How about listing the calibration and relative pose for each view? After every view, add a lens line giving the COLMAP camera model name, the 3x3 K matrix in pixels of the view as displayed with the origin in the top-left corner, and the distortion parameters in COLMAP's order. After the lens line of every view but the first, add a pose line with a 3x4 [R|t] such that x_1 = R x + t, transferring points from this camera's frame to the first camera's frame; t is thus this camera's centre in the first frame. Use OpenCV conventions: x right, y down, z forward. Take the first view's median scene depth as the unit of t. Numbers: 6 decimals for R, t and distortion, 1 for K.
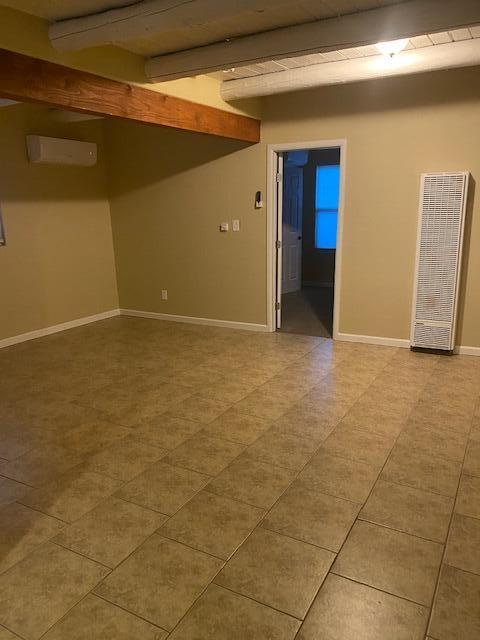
lens RADIAL K [[477.9, 0, 243.6], [0, 477.9, 323.8], [0, 0, 1]] dist [0.023302, -0.006552]
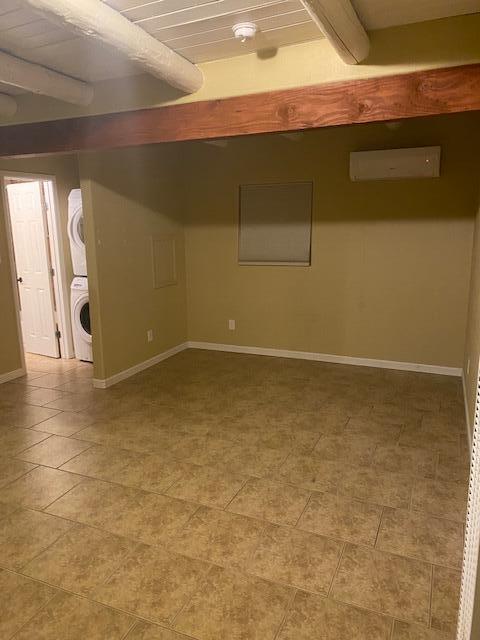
lens RADIAL K [[477.9, 0, 242.9], [0, 477.9, 321.9], [0, 0, 1]] dist [0.023302, -0.006552]
pose [[0.111006, 0.220551, -0.969038, 0.577901], [-0.238248, 0.952537, 0.189503, -0.233545], [0.964840, 0.209835, 0.158283, 0.816478]]
